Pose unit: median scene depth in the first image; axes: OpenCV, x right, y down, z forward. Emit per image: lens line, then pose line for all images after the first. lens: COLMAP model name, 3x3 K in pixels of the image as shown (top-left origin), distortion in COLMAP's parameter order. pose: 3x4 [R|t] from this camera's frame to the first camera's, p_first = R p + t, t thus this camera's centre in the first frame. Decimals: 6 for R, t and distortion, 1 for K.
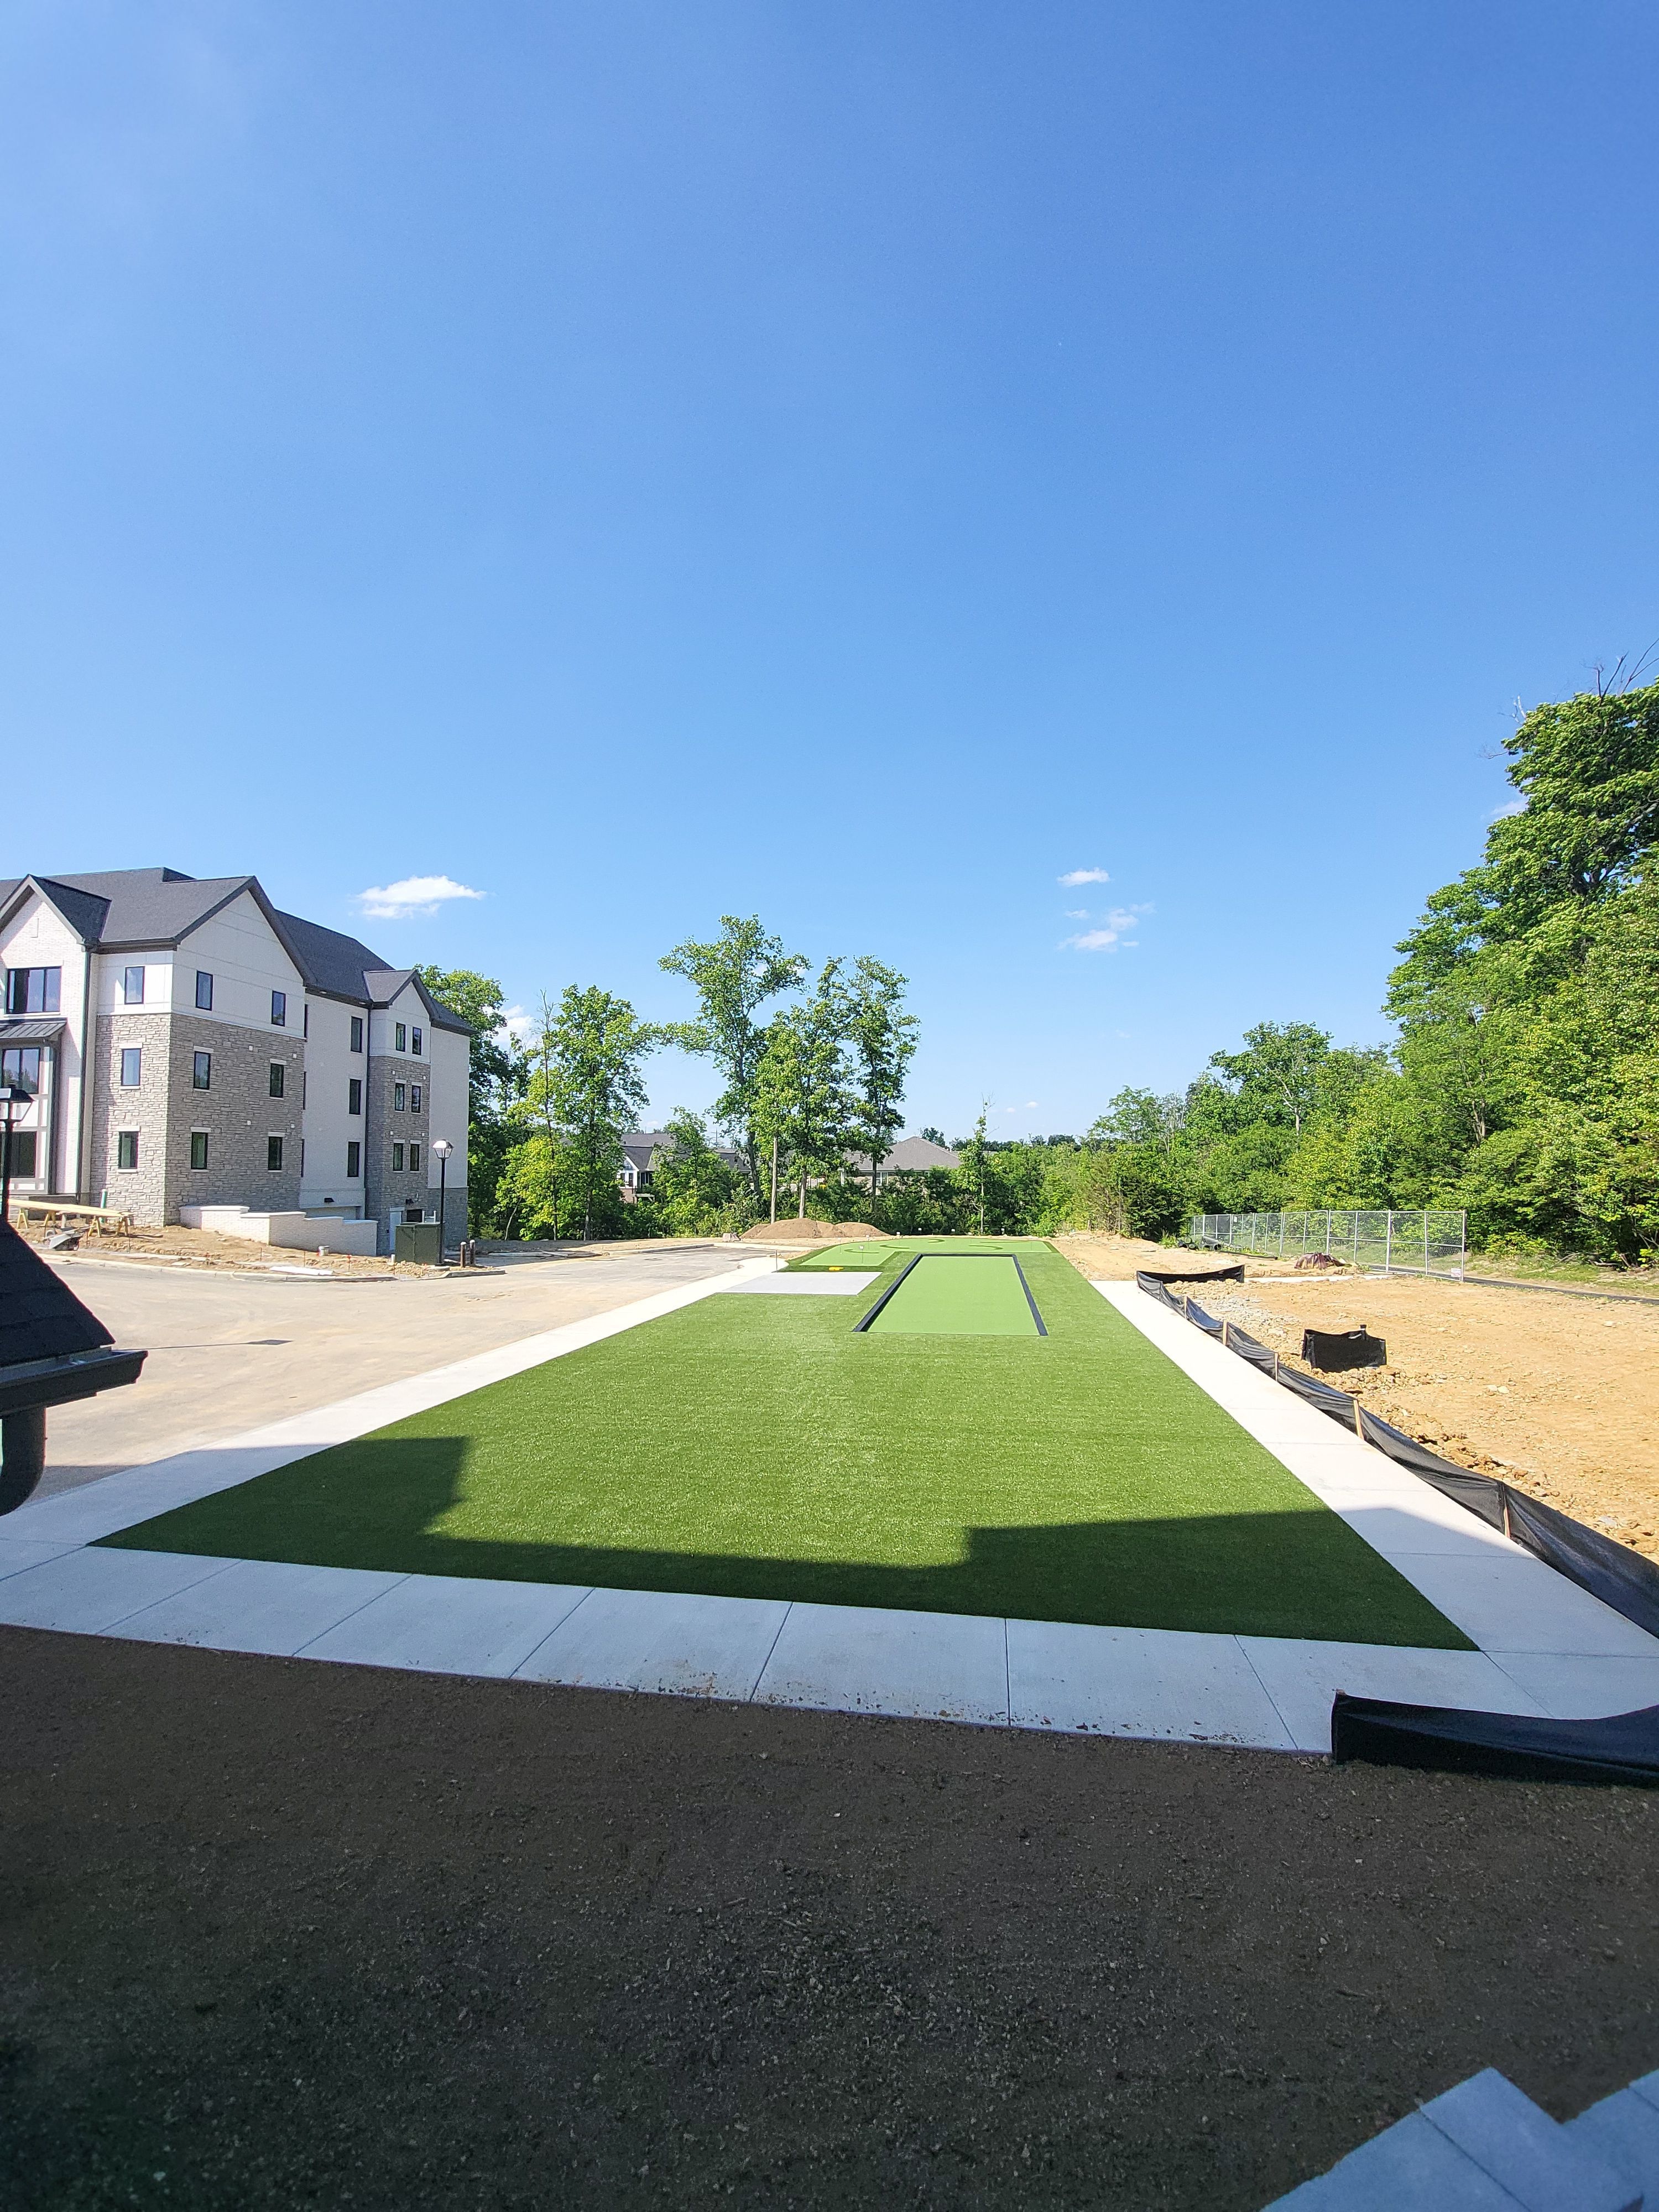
lens RADIAL K [[873.7, 0, 846.4], [0, 873.7, 1136.4], [0, 0, 1]] dist [-0.006702, -0.001744]
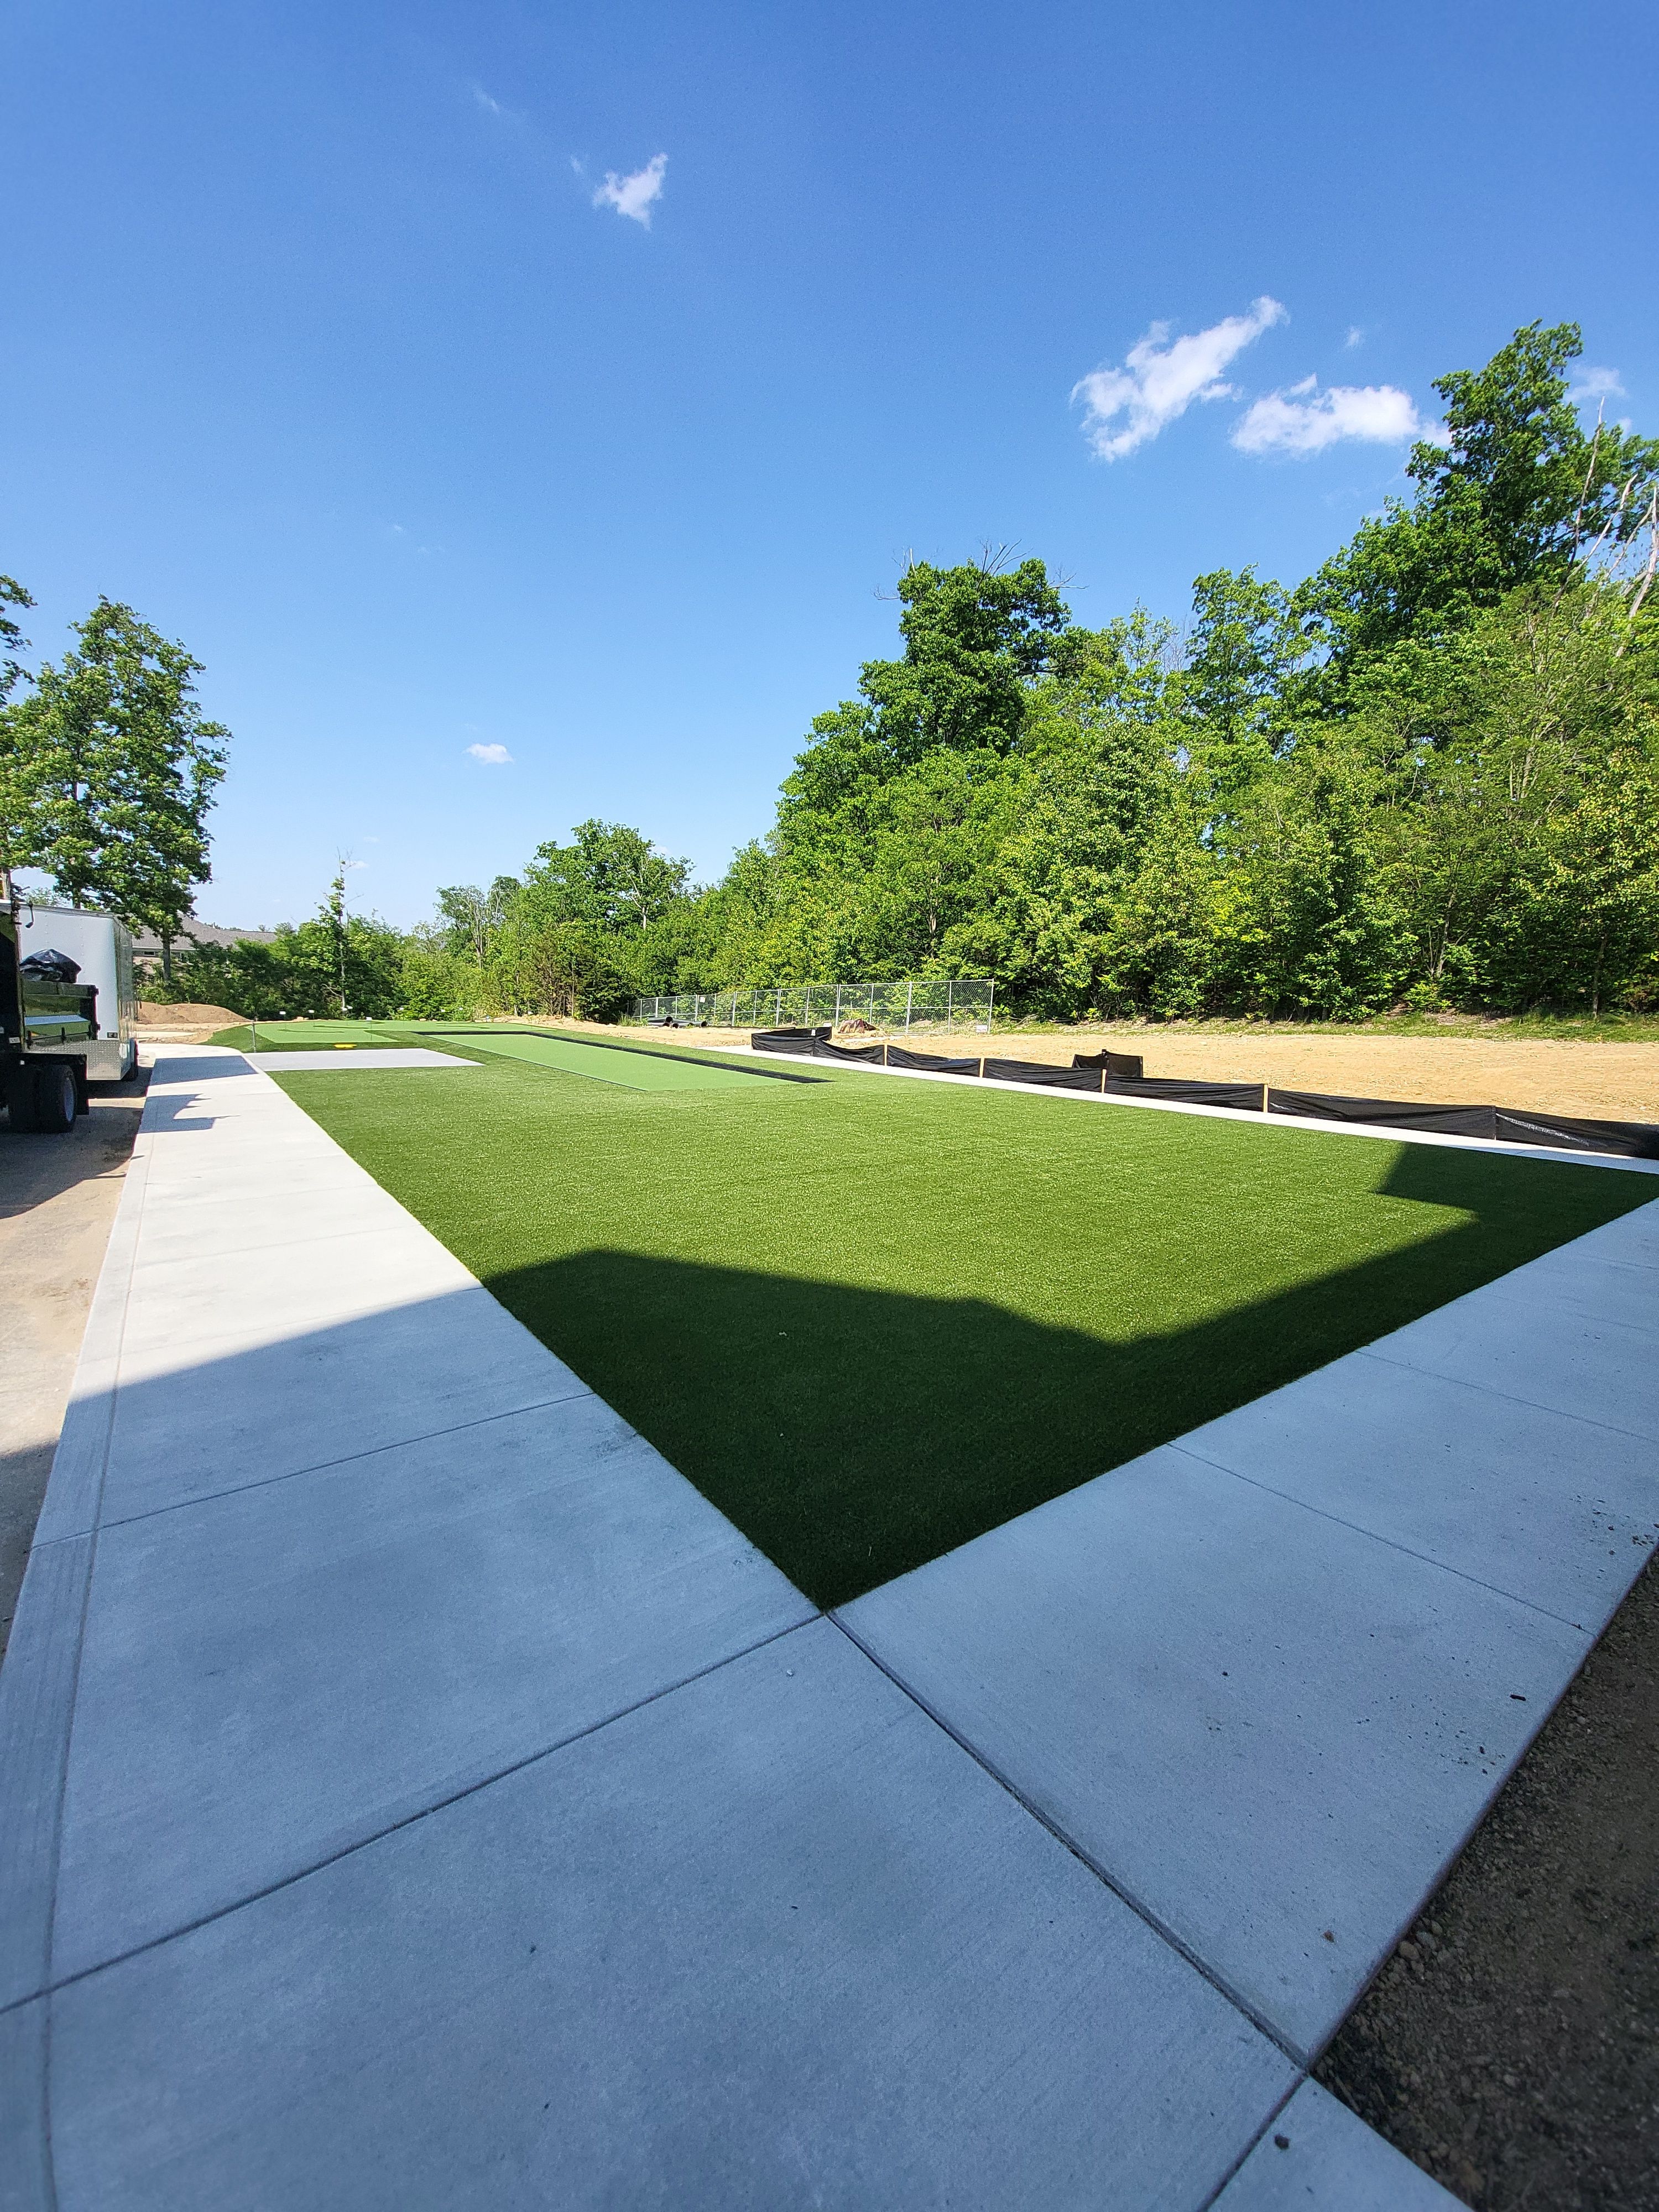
lens RADIAL K [[873.7, 0, 848.2], [0, 873.7, 1131.8], [0, 0, 1]] dist [-0.006702, -0.001744]
pose [[0.692991, -0.088086, 0.715544, -0.163620], [-0.066335, 0.980507, 0.184948, 0.039001], [-0.717888, -0.175633, 0.673640, 0.127592]]
